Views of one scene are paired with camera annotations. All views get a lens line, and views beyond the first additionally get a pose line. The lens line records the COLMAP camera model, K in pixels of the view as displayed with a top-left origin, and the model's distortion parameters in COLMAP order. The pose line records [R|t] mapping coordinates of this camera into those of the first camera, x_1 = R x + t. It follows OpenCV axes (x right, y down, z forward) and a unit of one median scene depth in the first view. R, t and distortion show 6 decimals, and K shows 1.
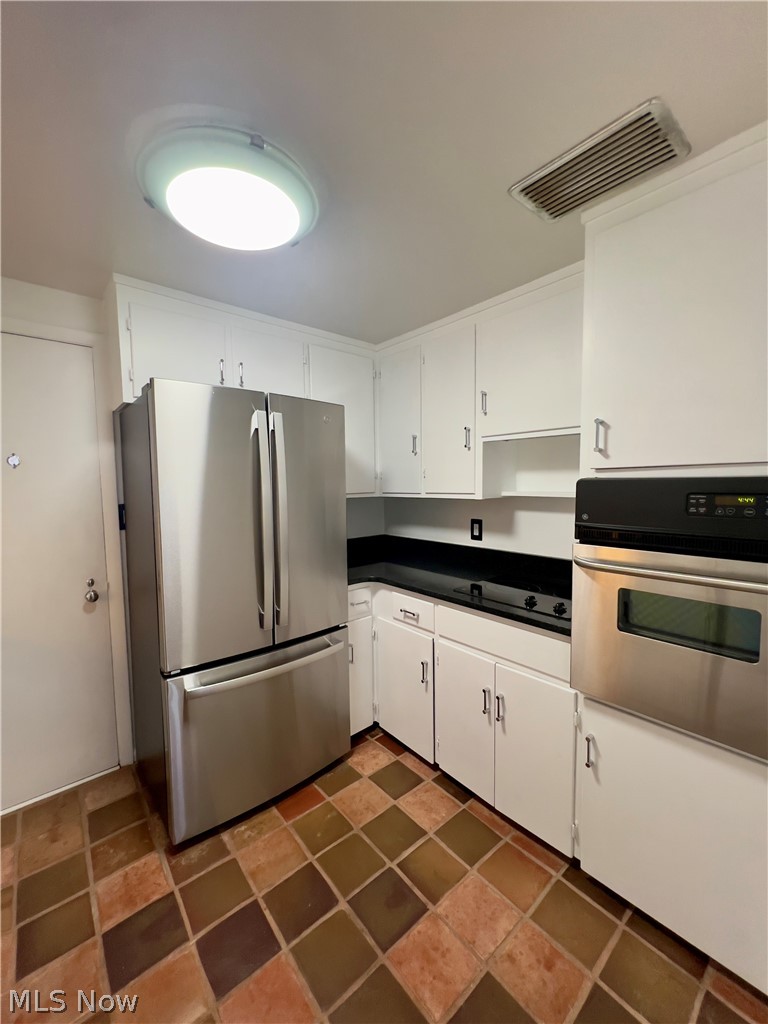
lens RADIAL K [[407.3, 0, 381.0], [0, 407.3, 510.1], [0, 0, 1]] dist [-0.003115, 0.000569]
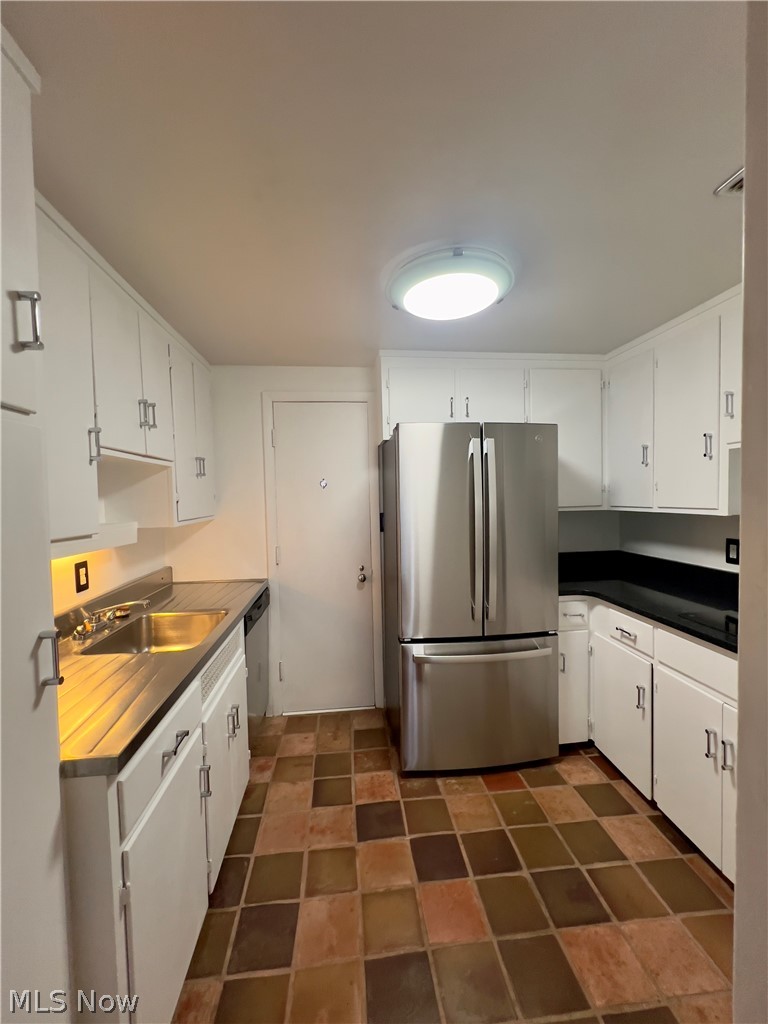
lens RADIAL K [[407.3, 0, 381.0], [0, 407.3, 510.1], [0, 0, 1]] dist [-0.003115, 0.000569]
pose [[0.822070, 0.015990, -0.569161, 0.146784], [-0.029162, 0.999476, -0.014041, -0.005403], [0.568639, 0.028141, 0.822106, -0.132965]]
